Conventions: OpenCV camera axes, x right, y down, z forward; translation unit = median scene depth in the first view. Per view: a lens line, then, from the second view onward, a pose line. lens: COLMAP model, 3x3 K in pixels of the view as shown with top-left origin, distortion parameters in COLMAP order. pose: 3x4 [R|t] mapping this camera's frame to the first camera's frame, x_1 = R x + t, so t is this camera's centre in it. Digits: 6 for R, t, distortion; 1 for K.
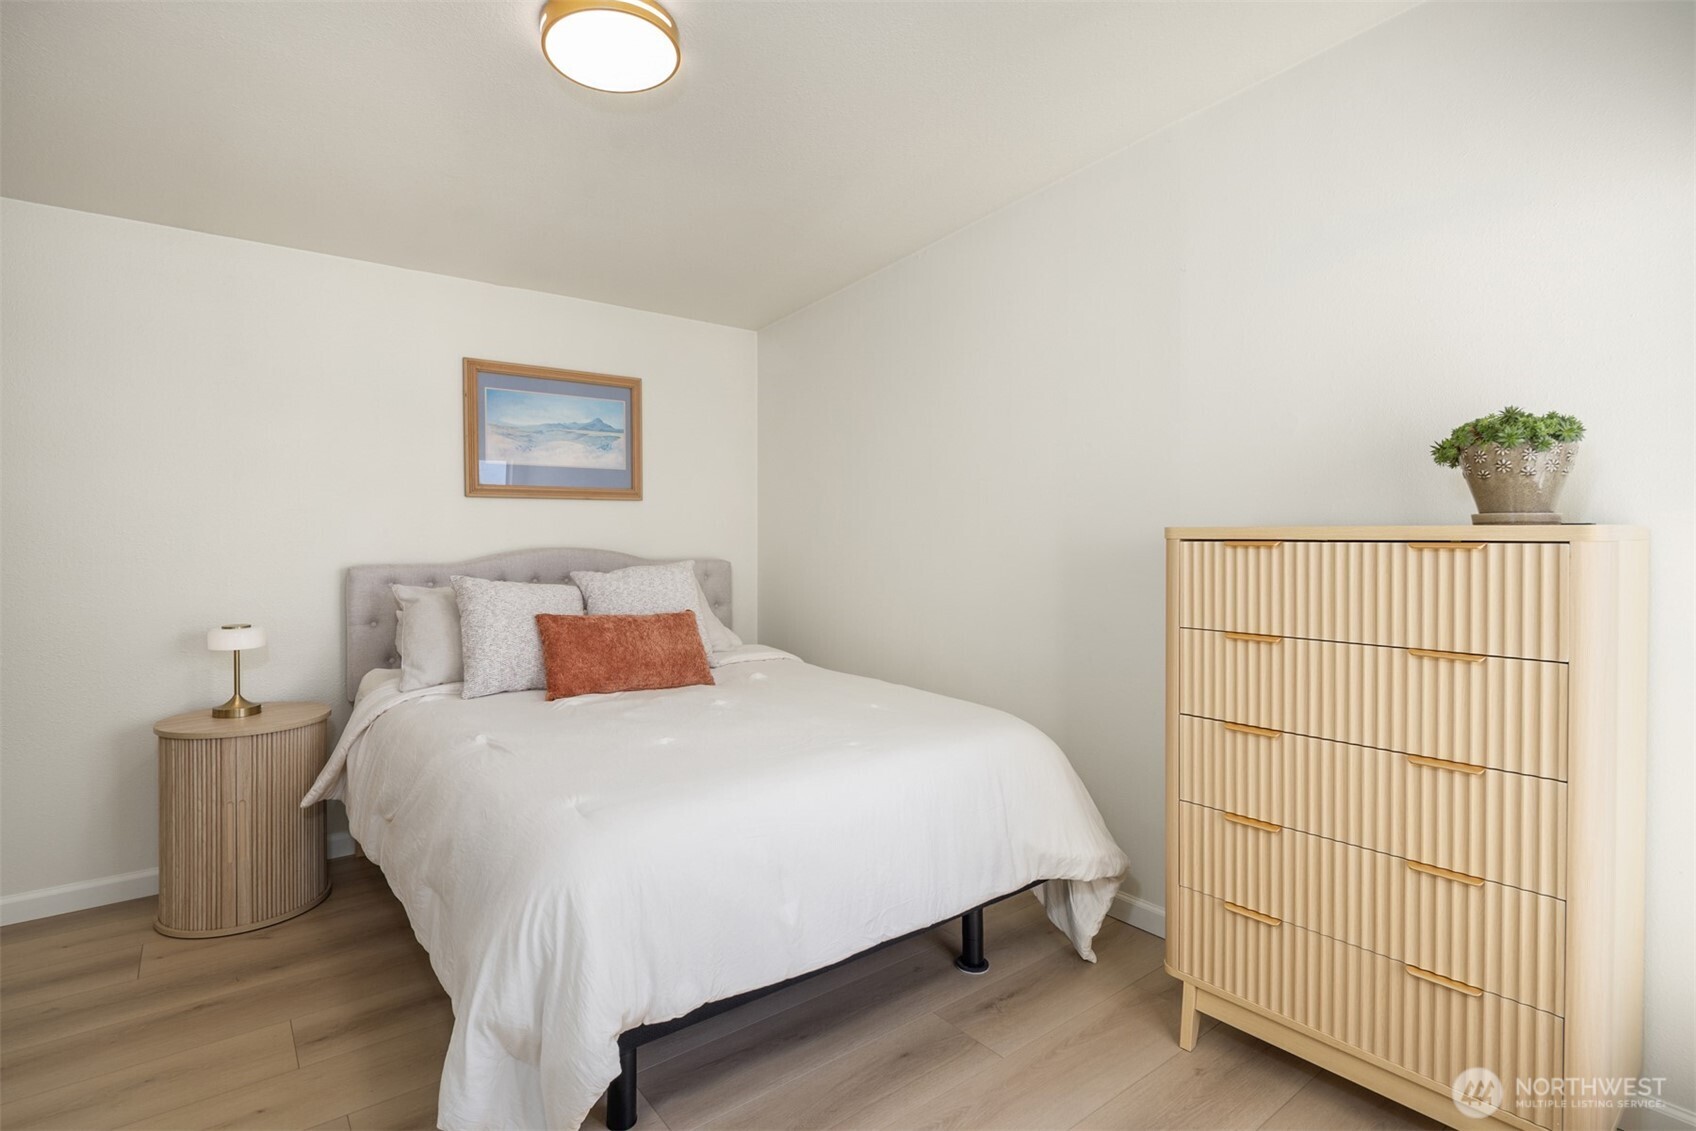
lens RADIAL K [[826.3, 0, 850.3], [0, 826.3, 546.5], [0, 0, 1]] dist [0.000150, 0.000044]
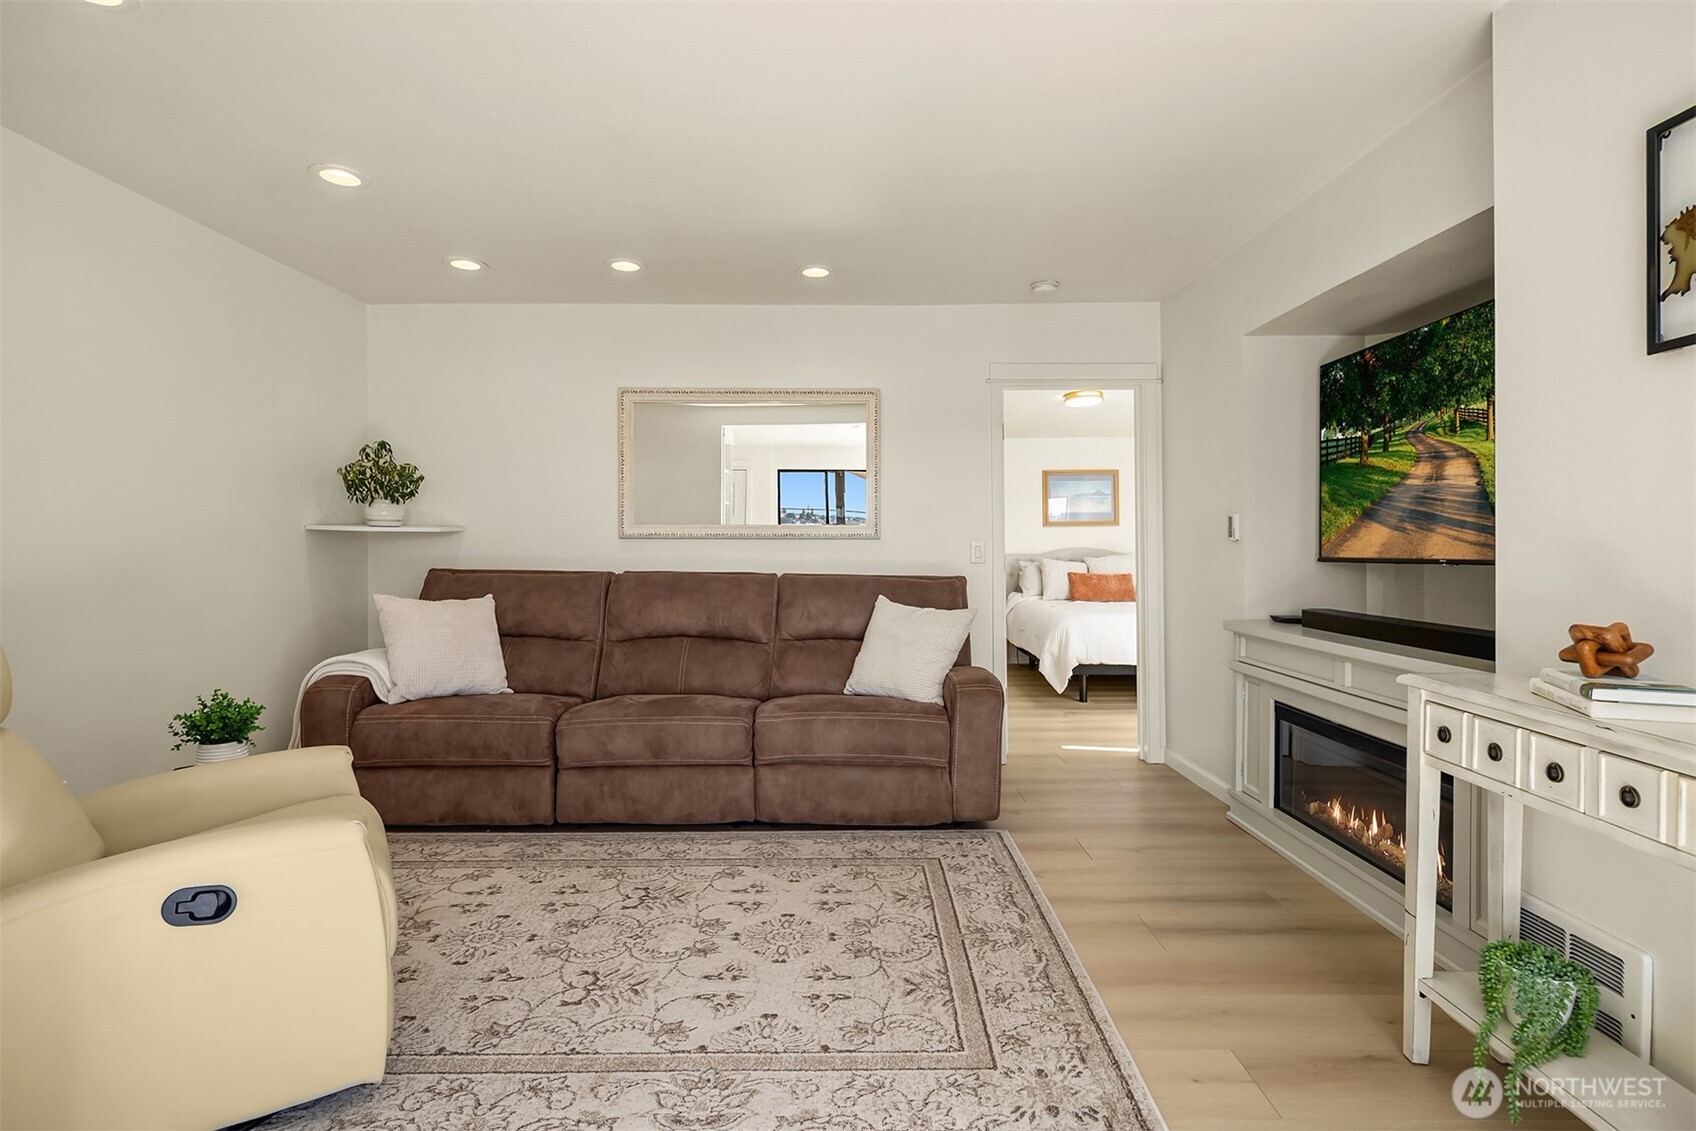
lens RADIAL K [[826.3, 0, 850.3], [0, 826.3, 546.5], [0, 0, 1]] dist [0.000150, 0.000044]
pose [[0.787611, -0.002805, -0.616166, 0.697579], [-0.000447, 0.999987, -0.005123, 0.012086], [0.616173, 0.004310, 0.787599, -1.510121]]
